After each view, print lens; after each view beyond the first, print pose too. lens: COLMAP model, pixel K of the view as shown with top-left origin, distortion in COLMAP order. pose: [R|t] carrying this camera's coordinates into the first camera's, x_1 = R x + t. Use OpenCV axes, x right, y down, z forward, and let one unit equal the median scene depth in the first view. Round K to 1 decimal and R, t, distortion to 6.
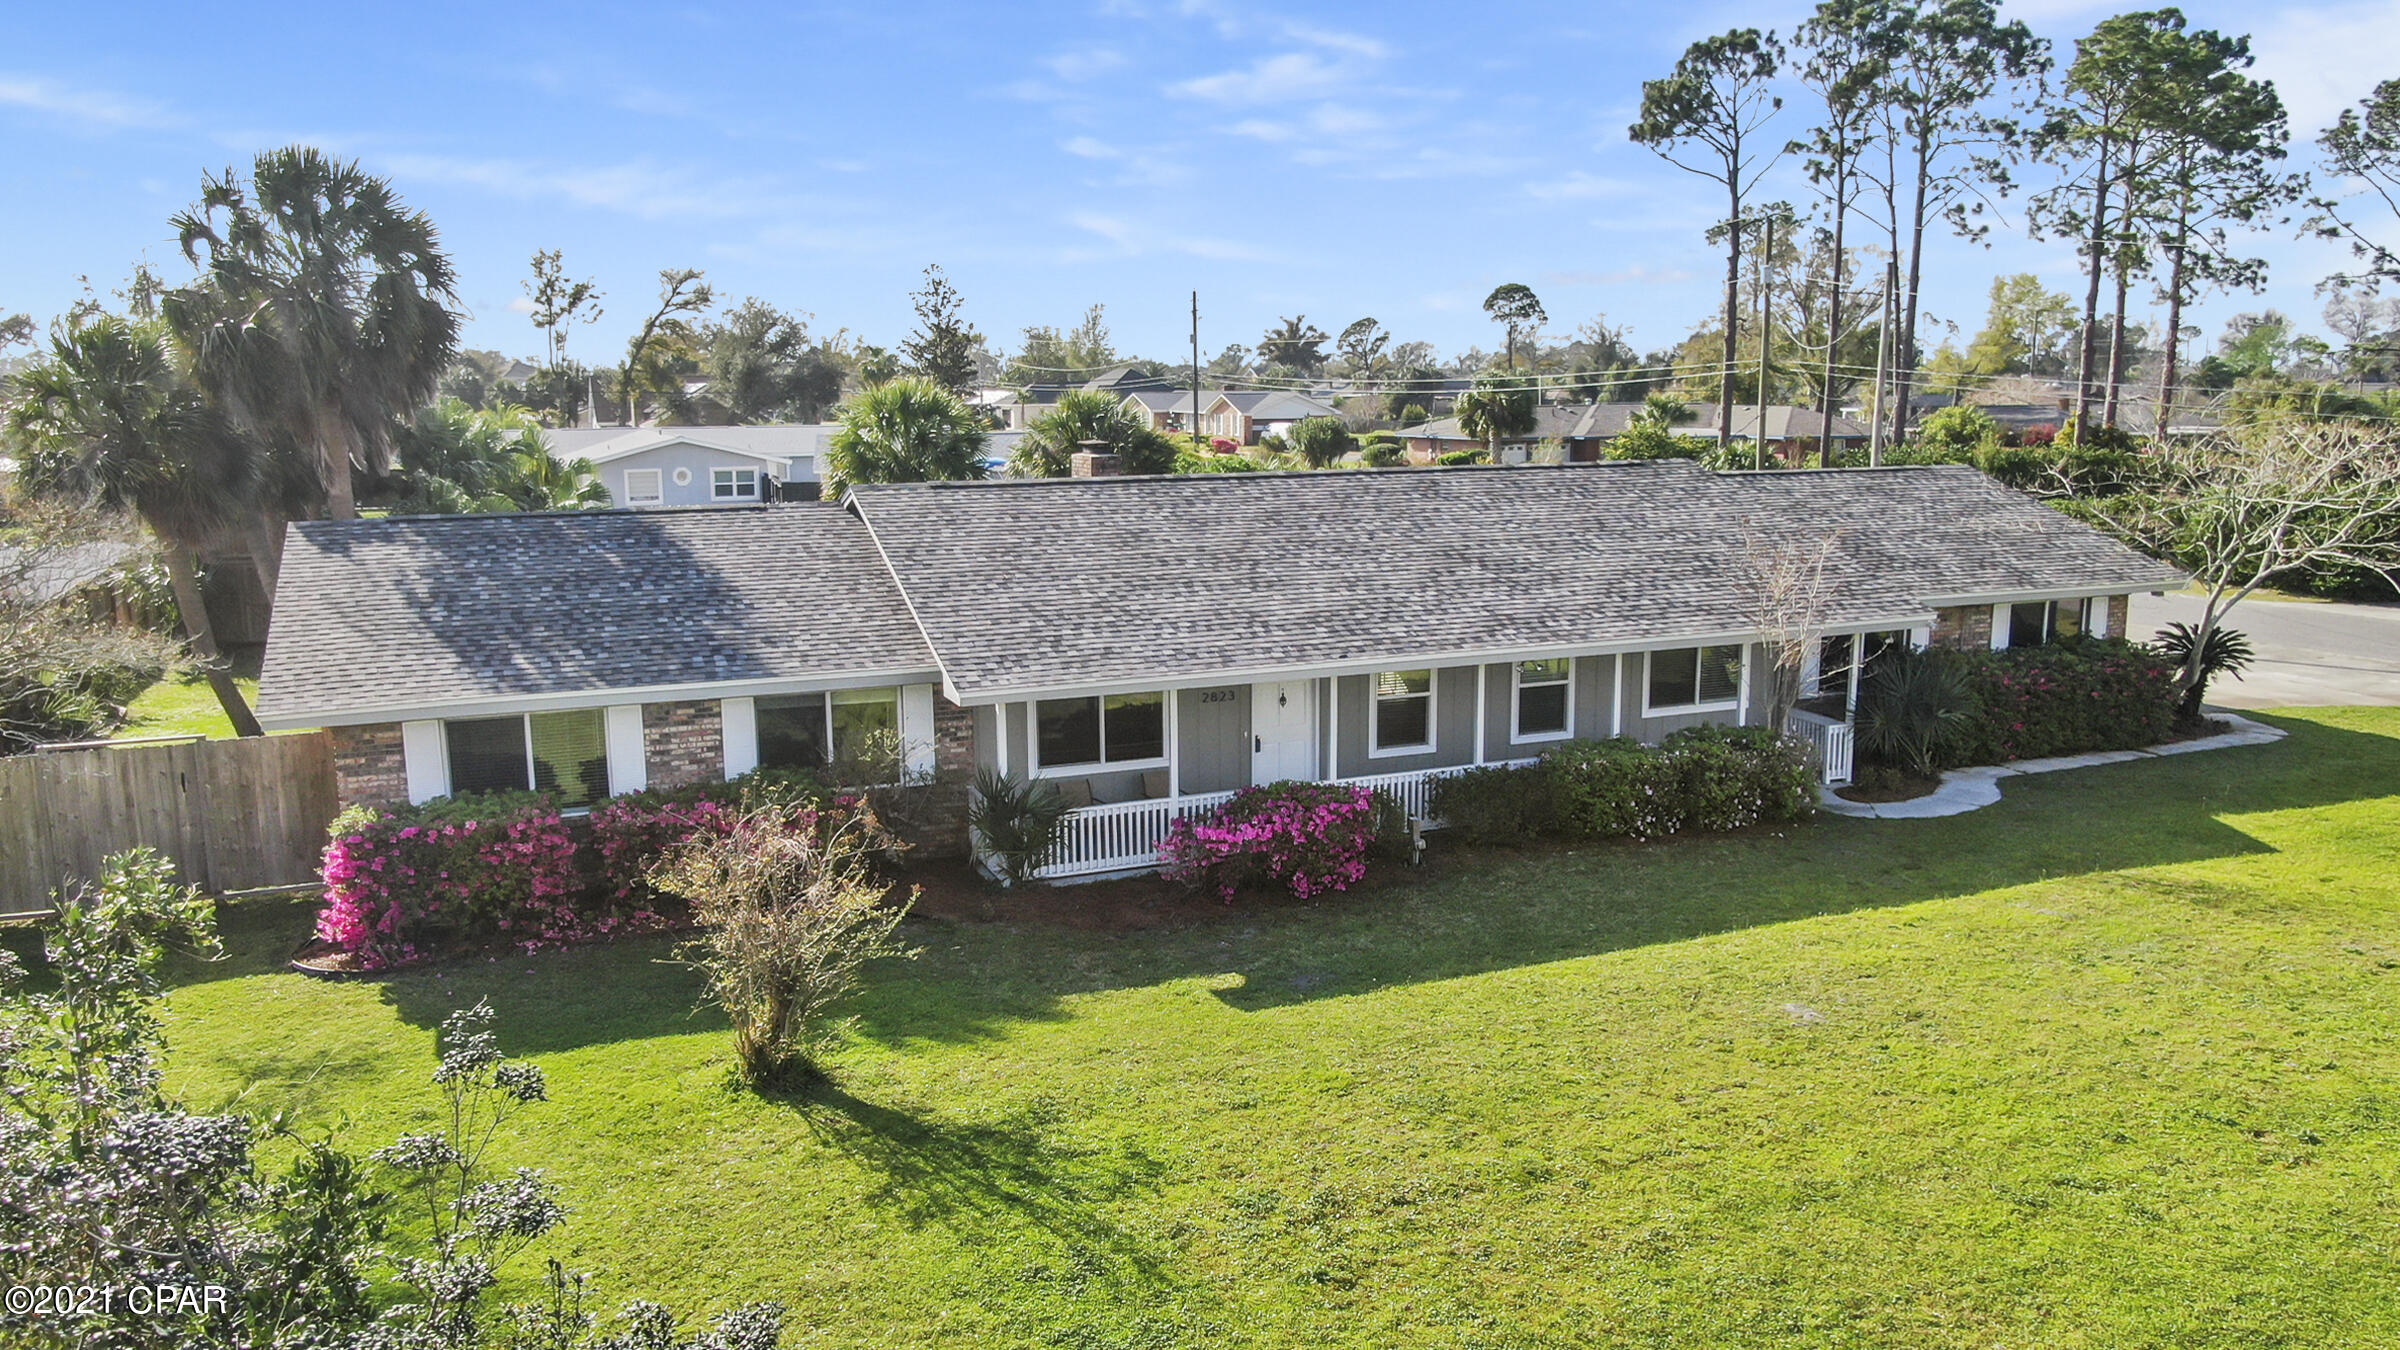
lens RADIAL K [[1726.3, 0, 1200.0], [0, 1726.3, 675.0], [0, 0, 1]] dist [-0.023065, 0.008327]
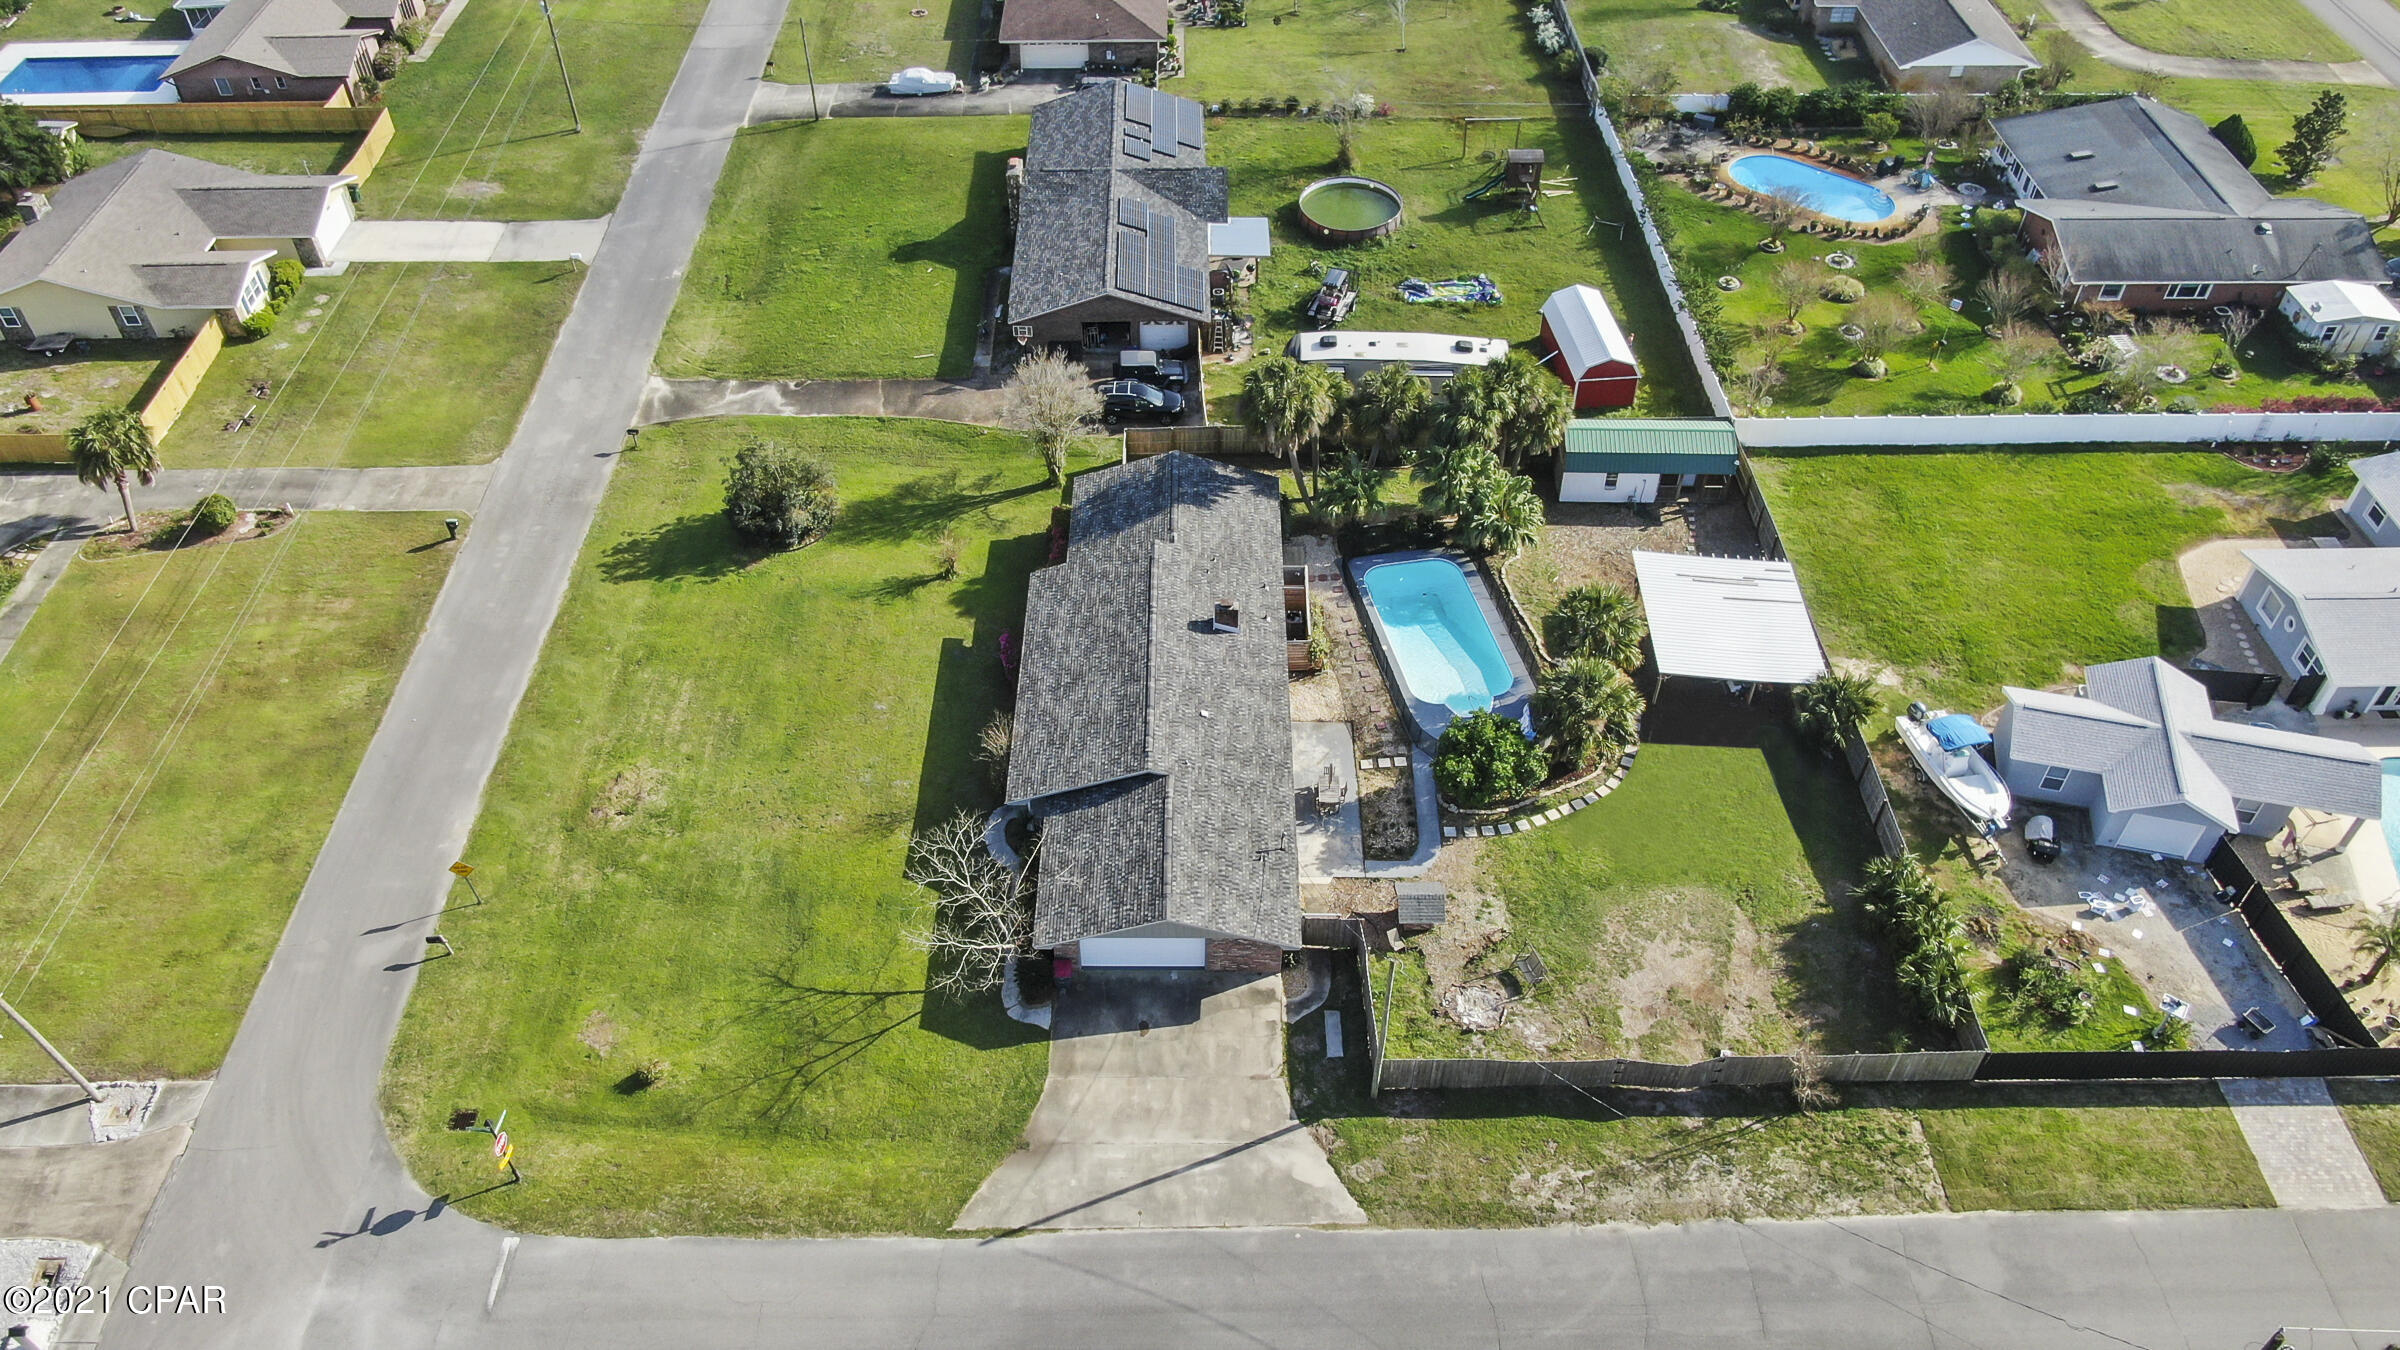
lens RADIAL K [[1726.3, 0, 1200.0], [0, 1726.3, 675.0], [0, 0, 1]] dist [-0.023065, 0.008327]
pose [[-0.383524, 0.643710, -0.662228, 2.956457], [-0.151048, 0.663684, 0.732604, -3.317346], [0.911095, 0.381000, -0.157307, 2.396781]]
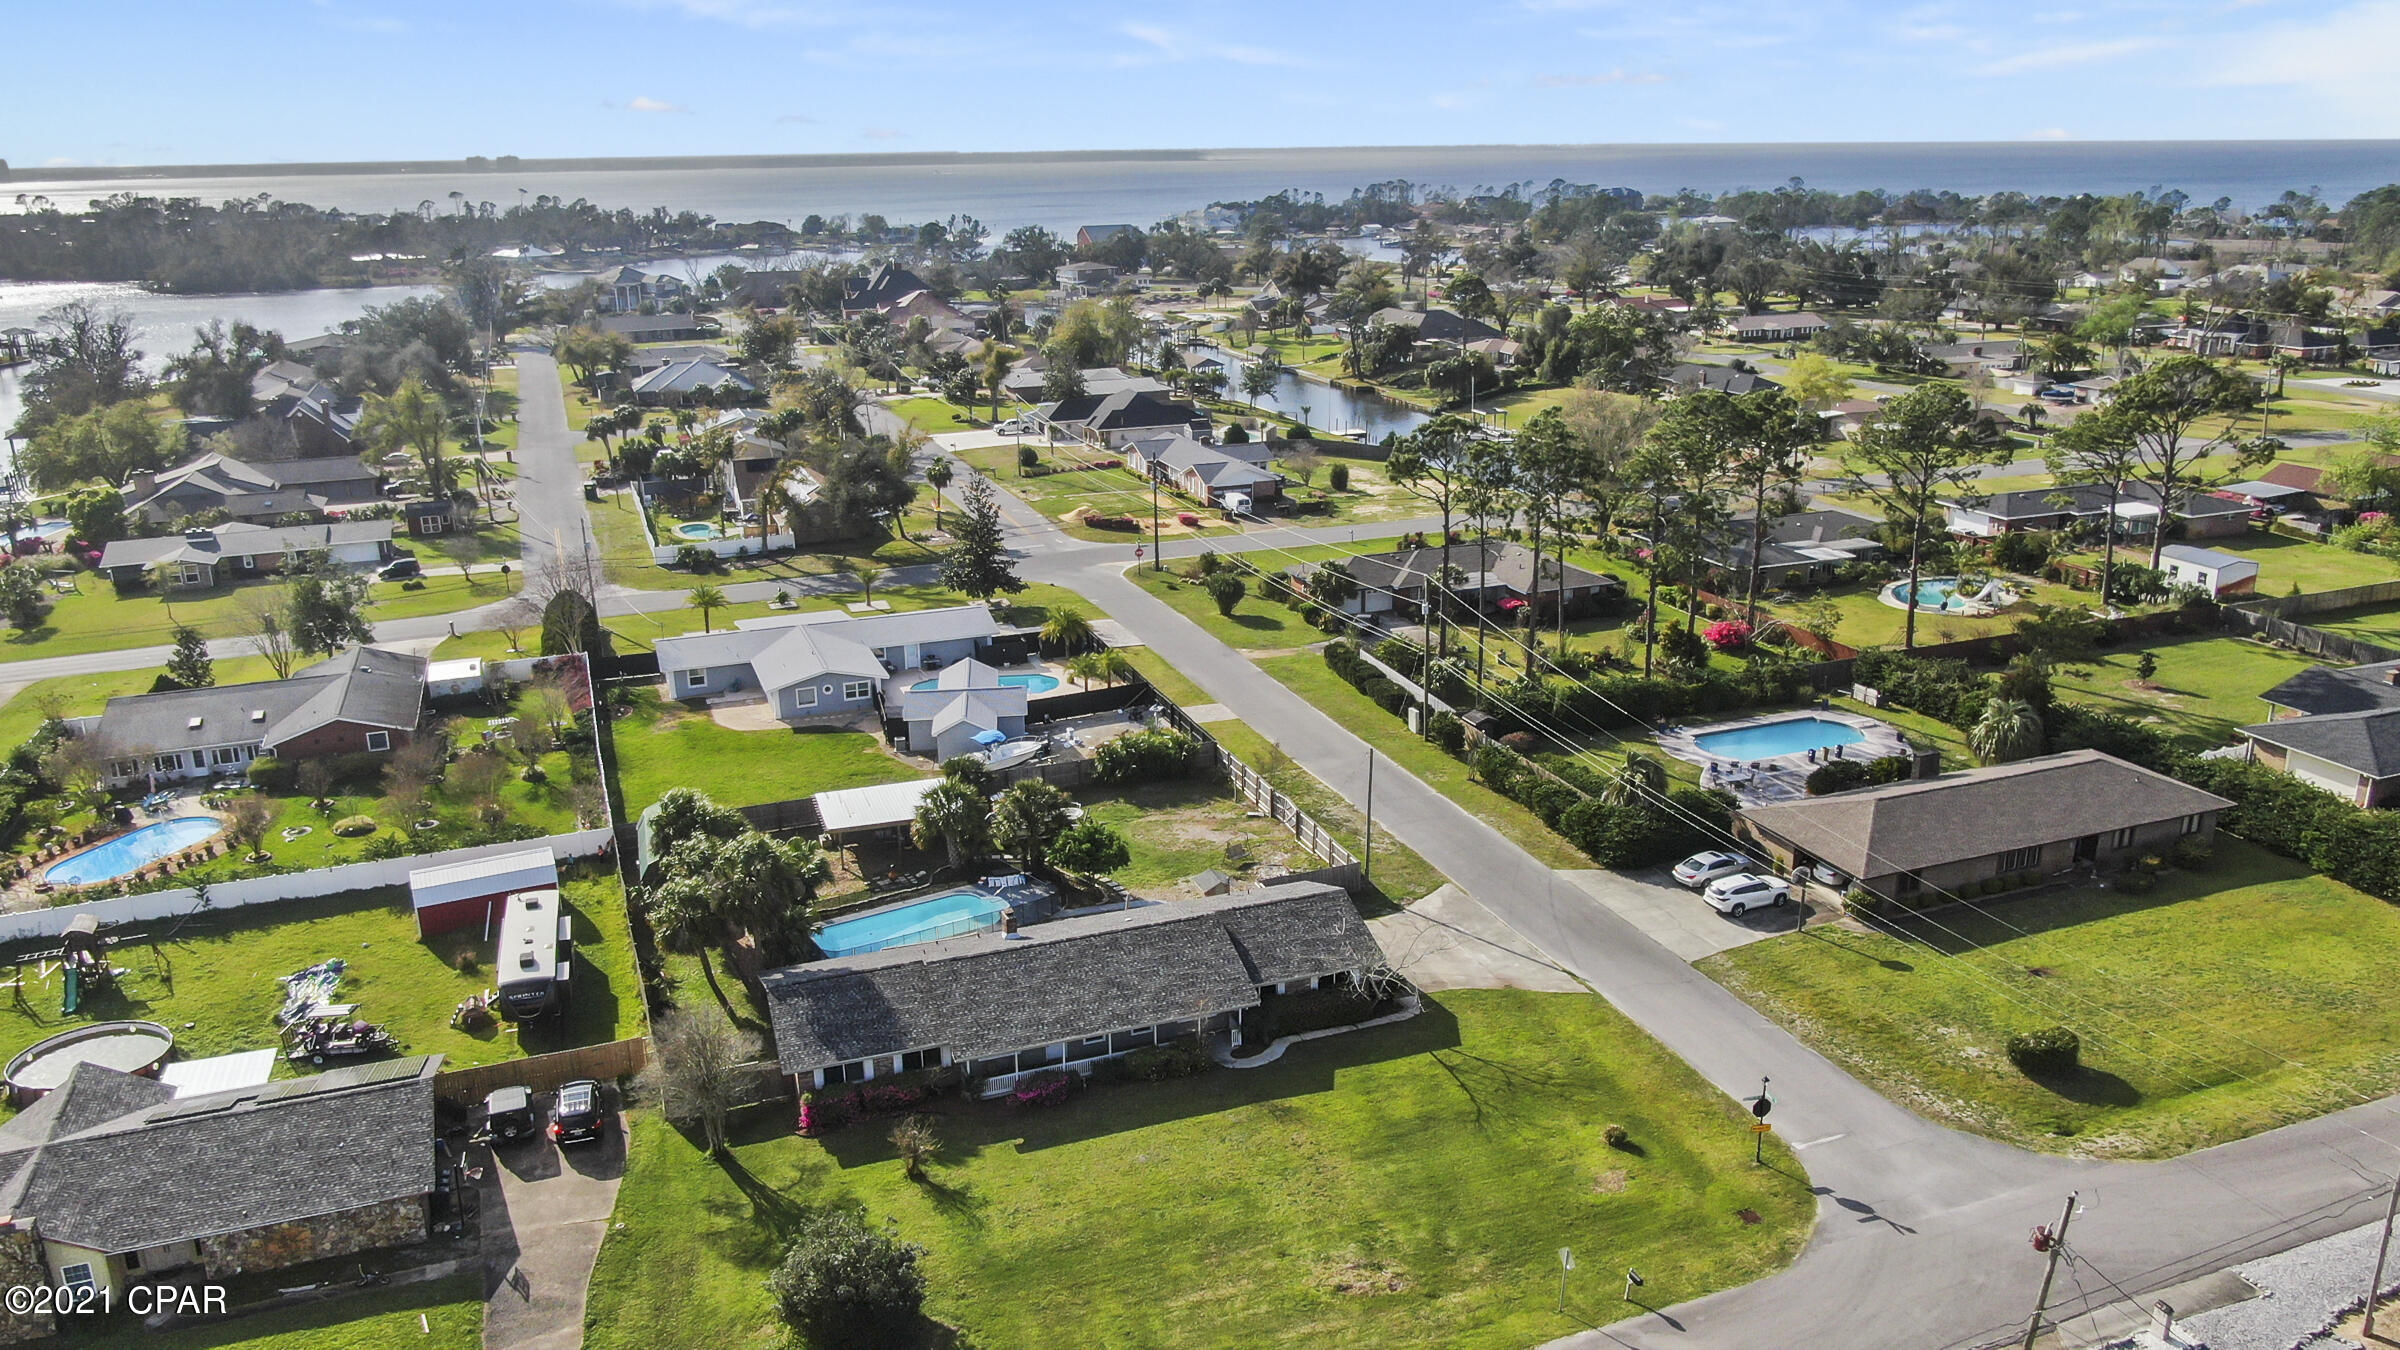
lens RADIAL K [[1726.3, 0, 1200.0], [0, 1726.3, 675.0], [0, 0, 1]] dist [-0.023065, 0.008327]
pose [[0.999036, 0.000678, -0.043887, 0.657627], [0.005211, 0.990976, 0.133935, -1.548439], [0.043582, -0.134035, 0.990018, -3.055163]]
